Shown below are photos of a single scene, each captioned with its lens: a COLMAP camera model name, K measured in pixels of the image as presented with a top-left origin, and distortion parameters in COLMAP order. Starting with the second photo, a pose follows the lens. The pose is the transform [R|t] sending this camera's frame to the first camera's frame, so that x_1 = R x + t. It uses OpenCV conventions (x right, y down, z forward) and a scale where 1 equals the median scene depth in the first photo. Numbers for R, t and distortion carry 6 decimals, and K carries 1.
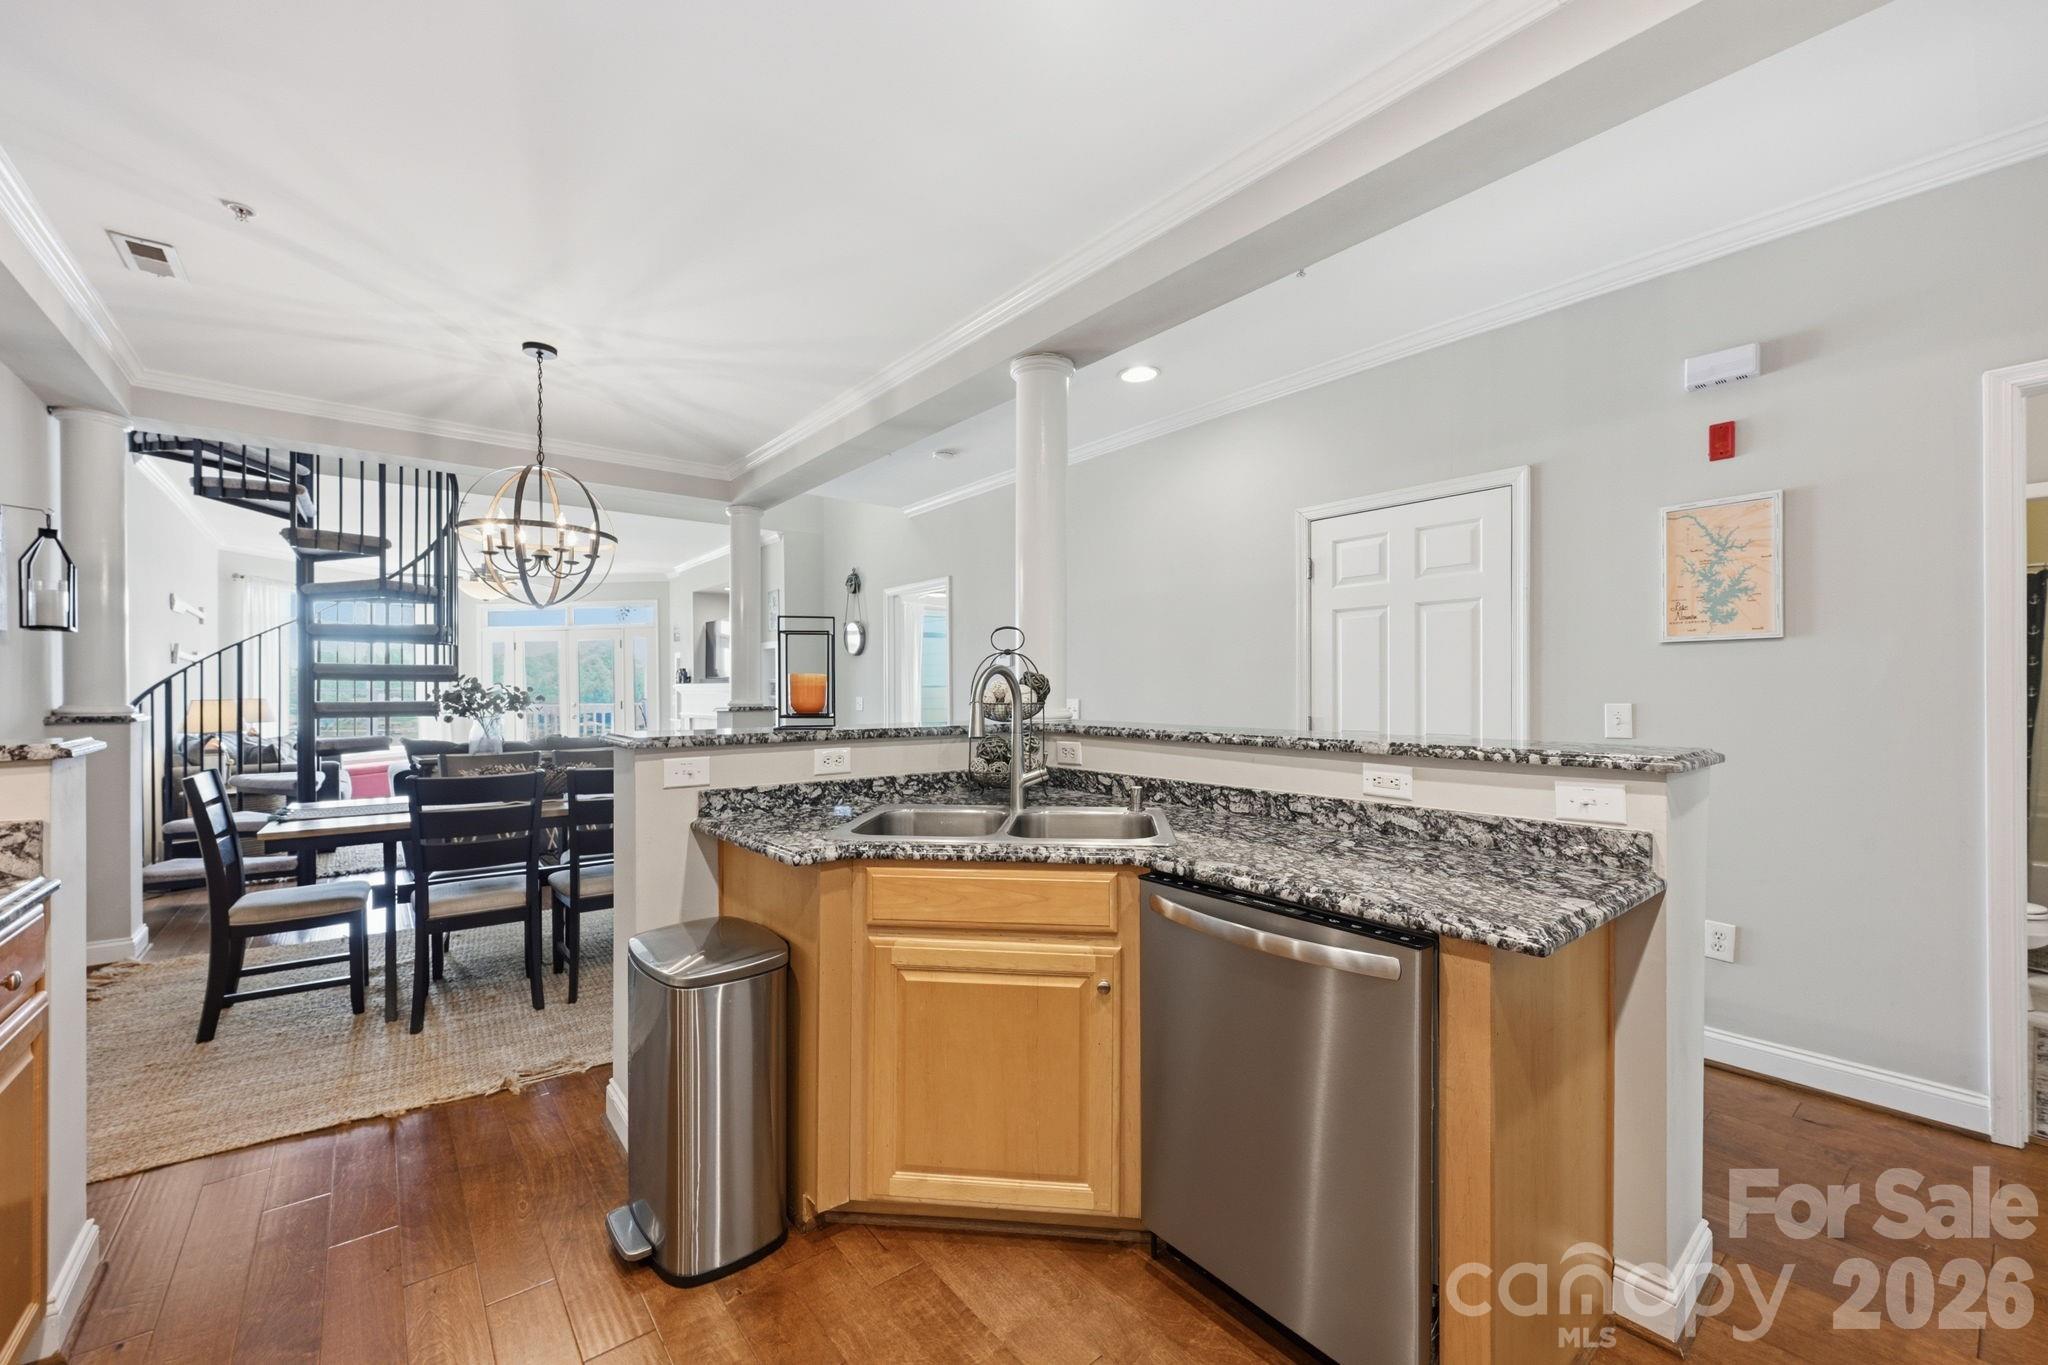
lens RADIAL K [[823.9, 0, 1020.6], [0, 823.9, 692.1], [0, 0, 1]] dist [-0.000143, 0.000099]
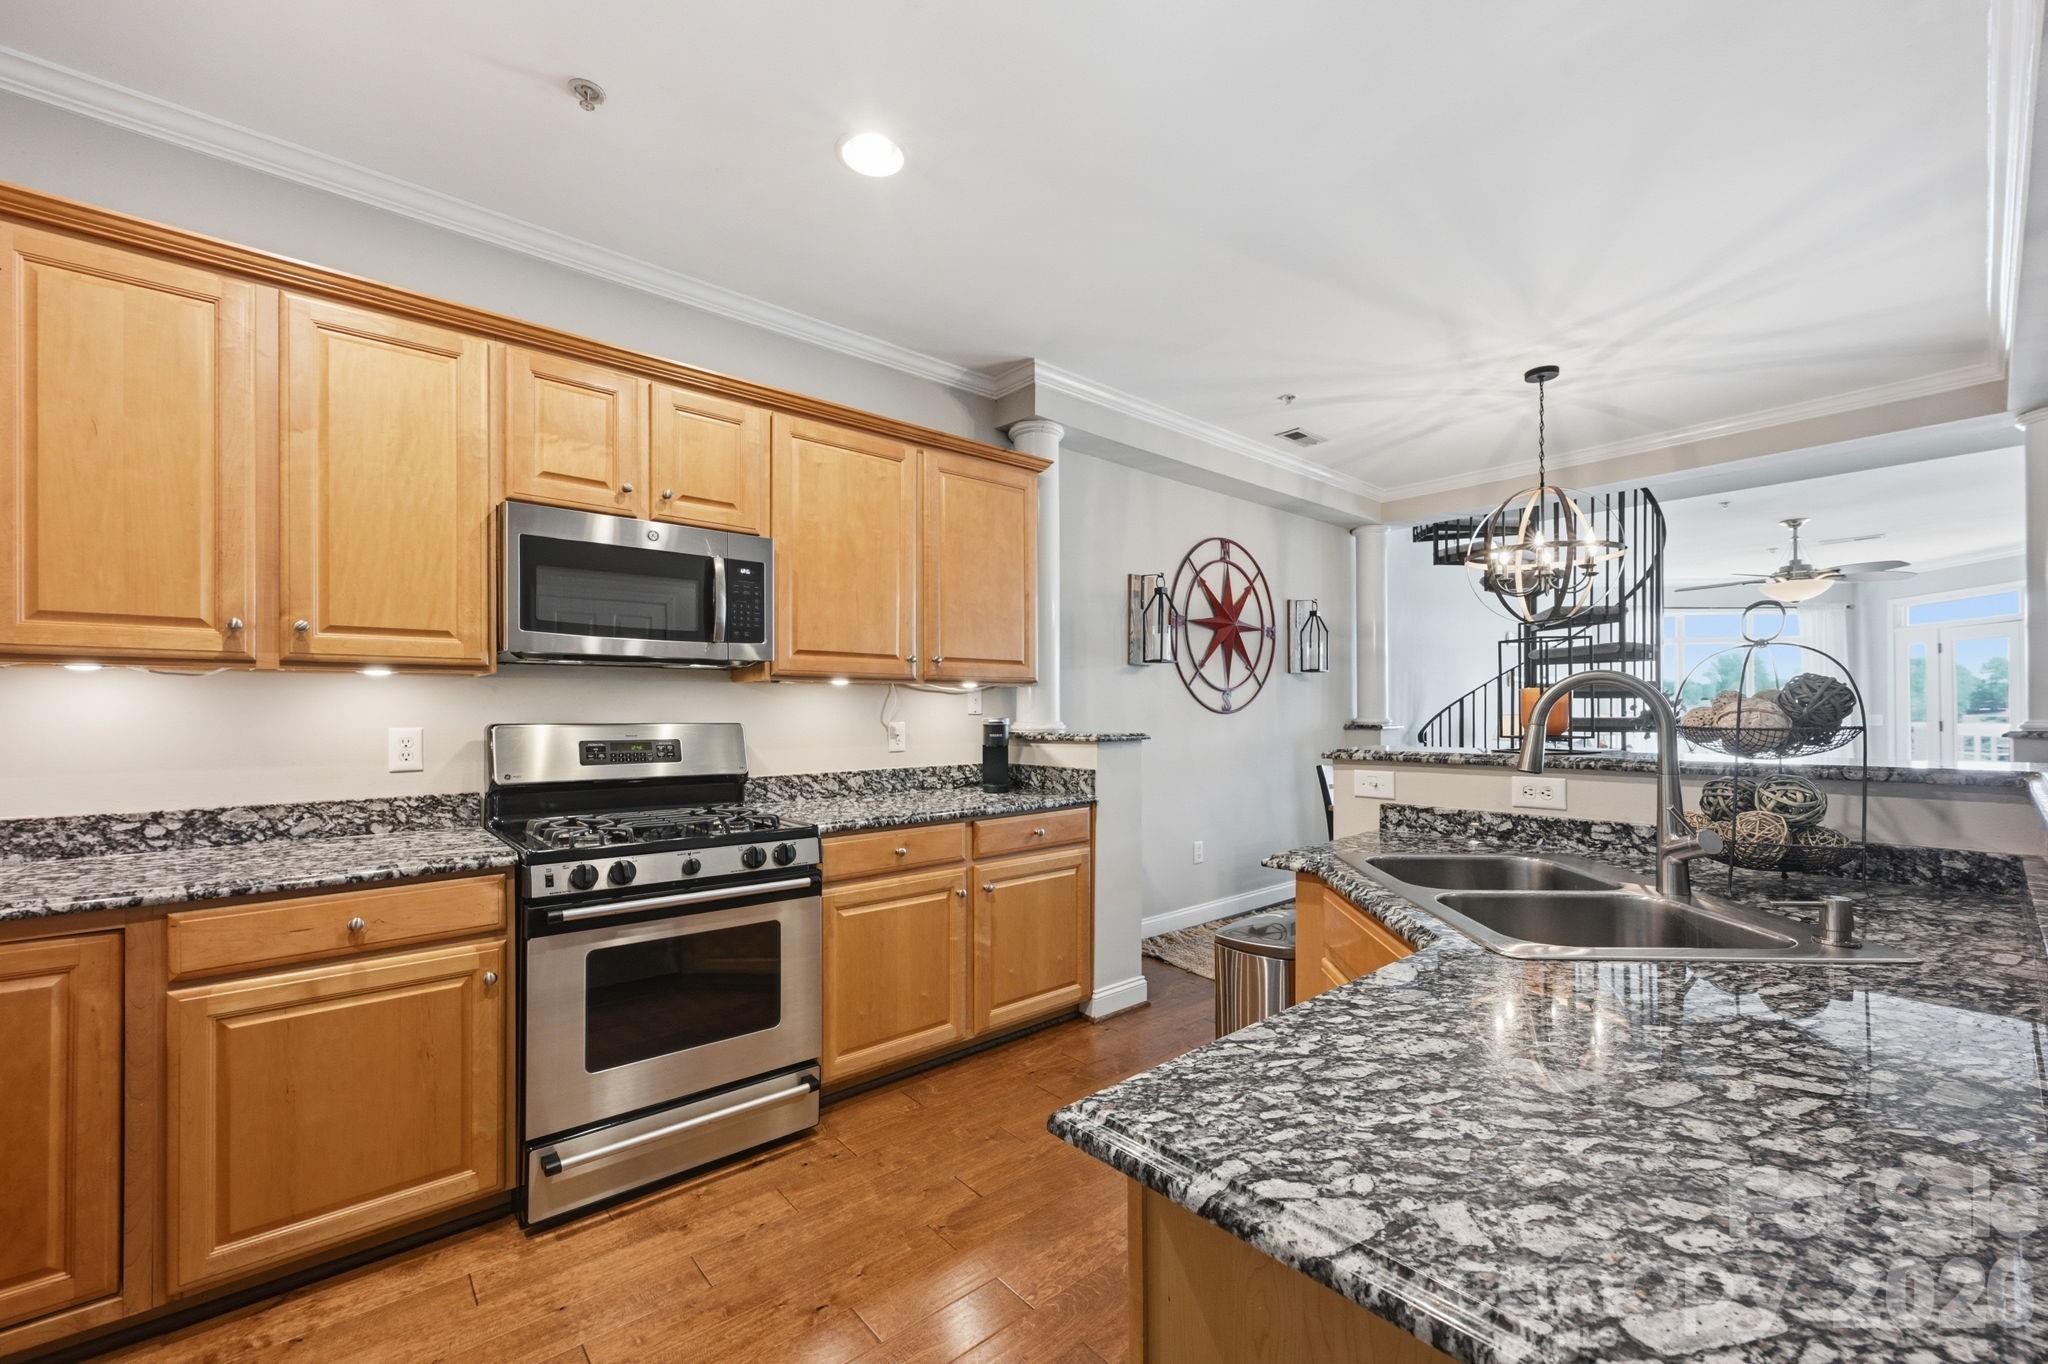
lens RADIAL K [[823.9, 0, 1020.6], [0, 823.9, 691.6], [0, 0, 1]] dist [-0.000143, 0.000099]
pose [[0.027121, -0.021586, -0.999399, 0.533883], [0.003268, 0.999763, -0.021506, -0.000886], [0.999627, -0.002682, 0.027186, 0.419776]]
